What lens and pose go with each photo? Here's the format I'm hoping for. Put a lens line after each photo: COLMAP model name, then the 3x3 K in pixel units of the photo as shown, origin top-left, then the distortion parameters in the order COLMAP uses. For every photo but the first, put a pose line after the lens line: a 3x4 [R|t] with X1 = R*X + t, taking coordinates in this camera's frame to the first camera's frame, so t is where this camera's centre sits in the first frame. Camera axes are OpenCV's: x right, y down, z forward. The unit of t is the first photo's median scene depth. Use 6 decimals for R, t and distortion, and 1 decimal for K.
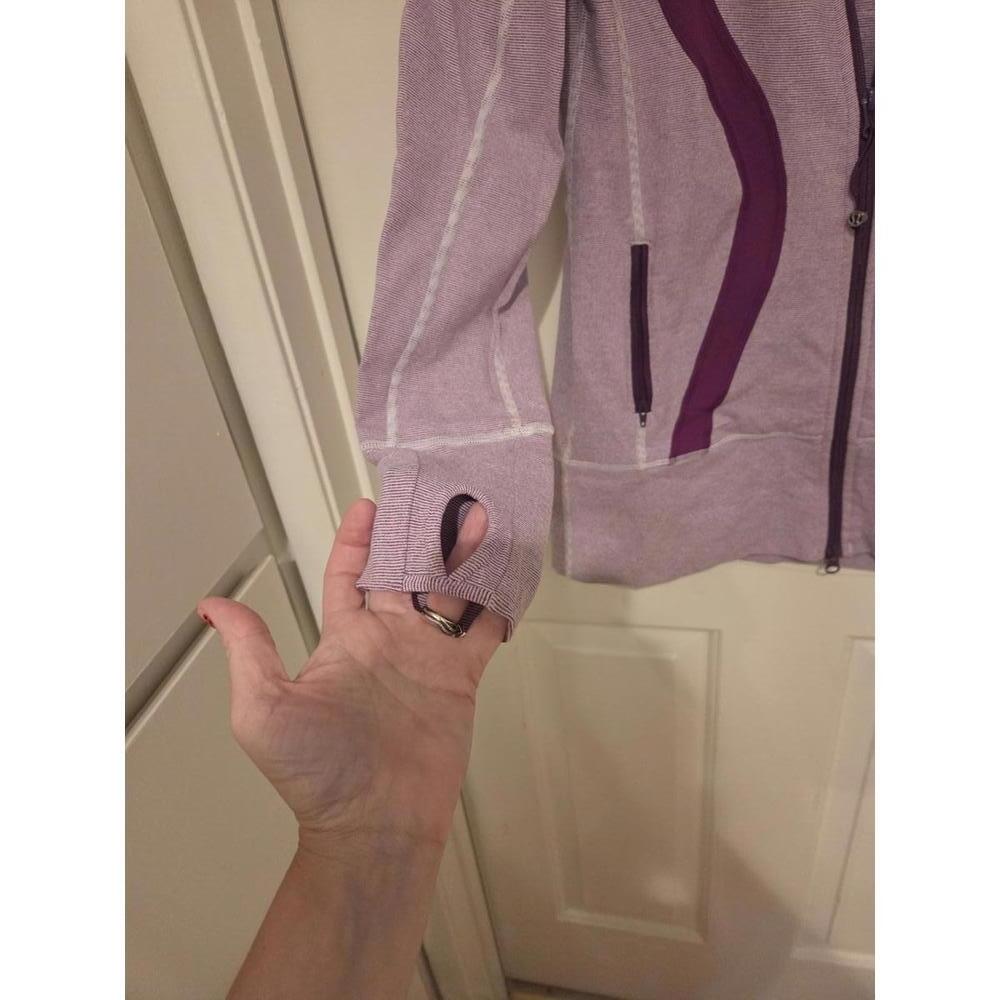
lens RADIAL K [[712.3, 0, 489.9], [0, 712.3, 503.6], [0, 0, 1]] dist [0.034130, -0.033325]
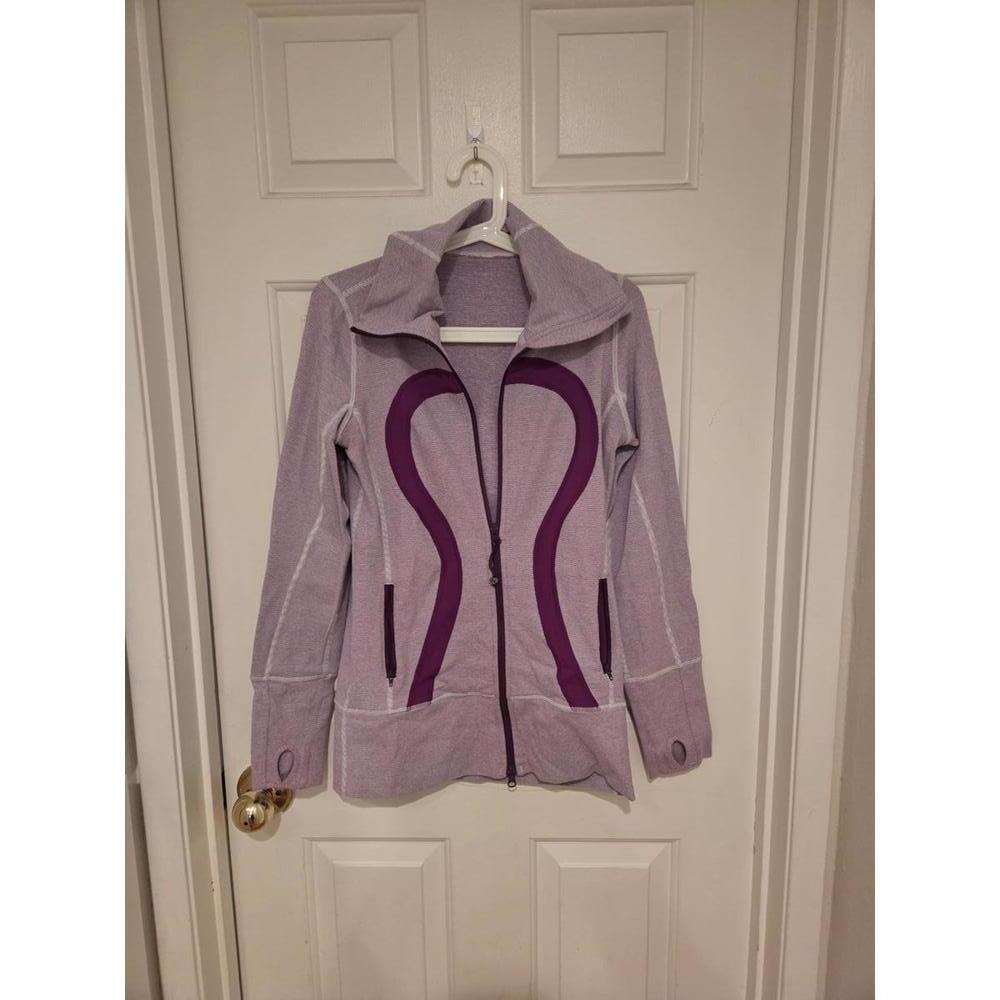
lens RADIAL K [[712.3, 0, 505.9], [0, 712.3, 498.7], [0, 0, 1]] dist [0.034130, -0.033325]
pose [[0.971107, 0.085481, 0.222809, 0.064973], [0.008443, 0.920756, -0.390048, 0.142990], [-0.238494, 0.380660, 0.893431, -0.733386]]
